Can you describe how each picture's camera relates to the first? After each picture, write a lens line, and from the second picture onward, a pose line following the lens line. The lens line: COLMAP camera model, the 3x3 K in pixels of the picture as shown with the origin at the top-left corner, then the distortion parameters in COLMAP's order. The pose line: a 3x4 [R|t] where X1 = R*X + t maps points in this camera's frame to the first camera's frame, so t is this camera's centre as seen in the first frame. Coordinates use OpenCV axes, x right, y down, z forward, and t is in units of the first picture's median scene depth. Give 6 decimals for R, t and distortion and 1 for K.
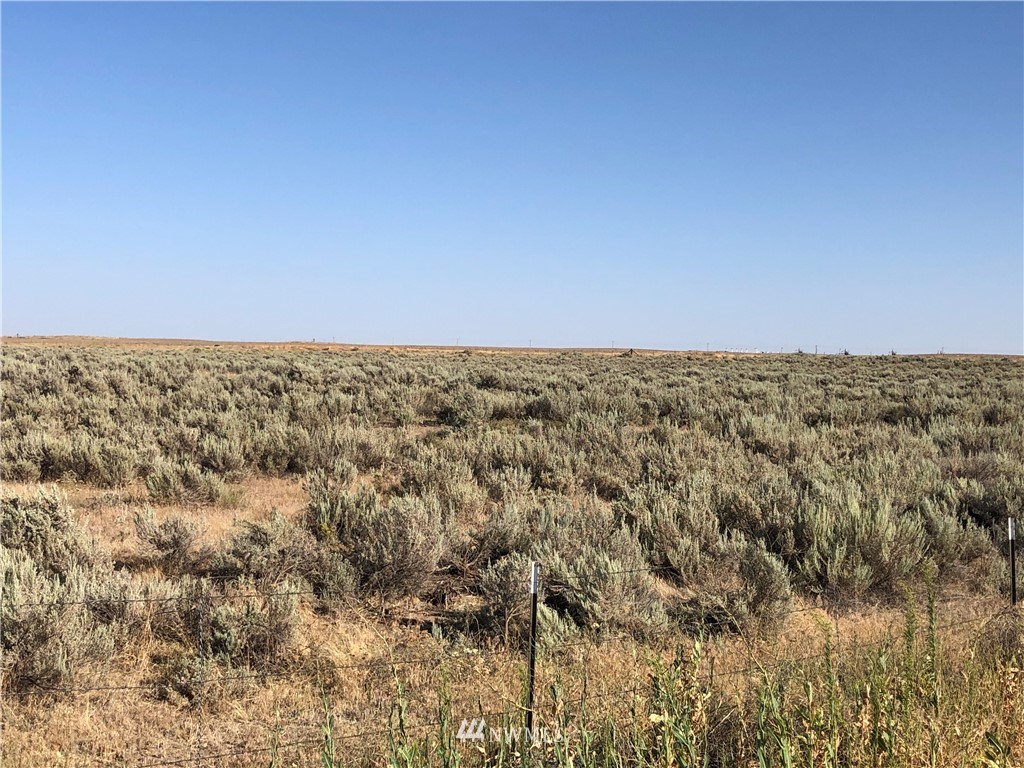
lens RADIAL K [[1399.4, 0, 512.0], [0, 1399.4, 383.4], [0, 0, 1]] dist [0.119358, 0.000000]
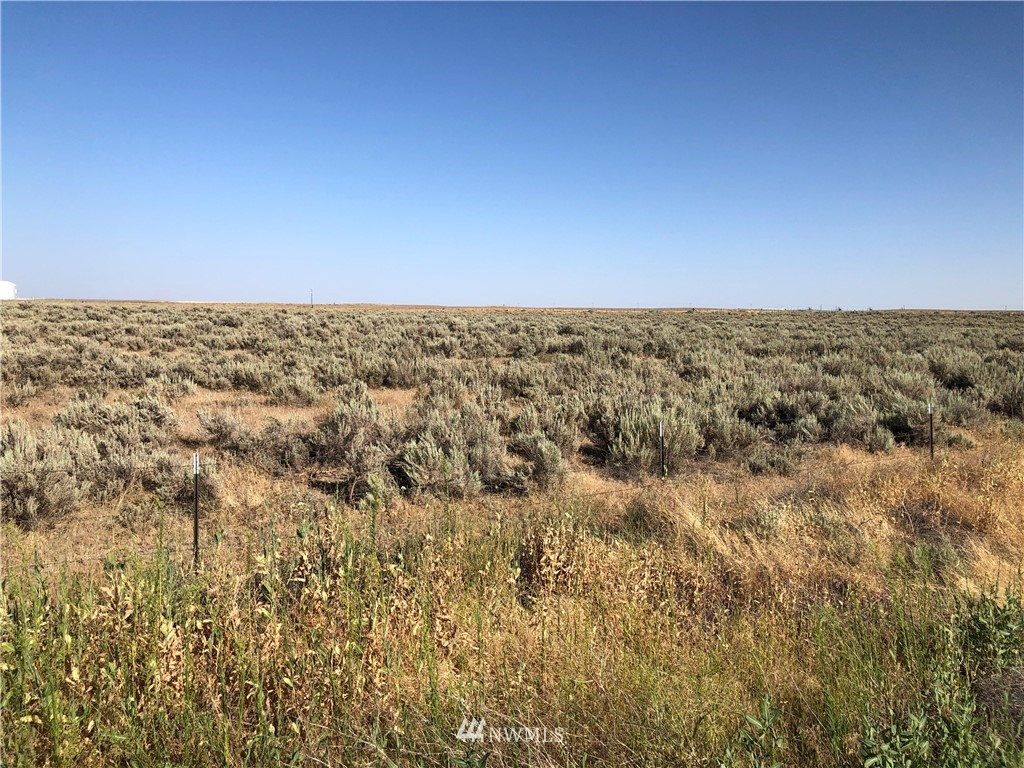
lens RADIAL K [[845.1, 0, 512.0], [0, 845.1, 384.8], [0, 0, 1]] dist [0.043642, -0.032355]
pose [[0.990338, 0.003529, -0.138631, 0.124627], [0.005395, 0.997939, 0.063941, -0.000748], [0.138571, -0.064071, 0.988278, 0.036512]]
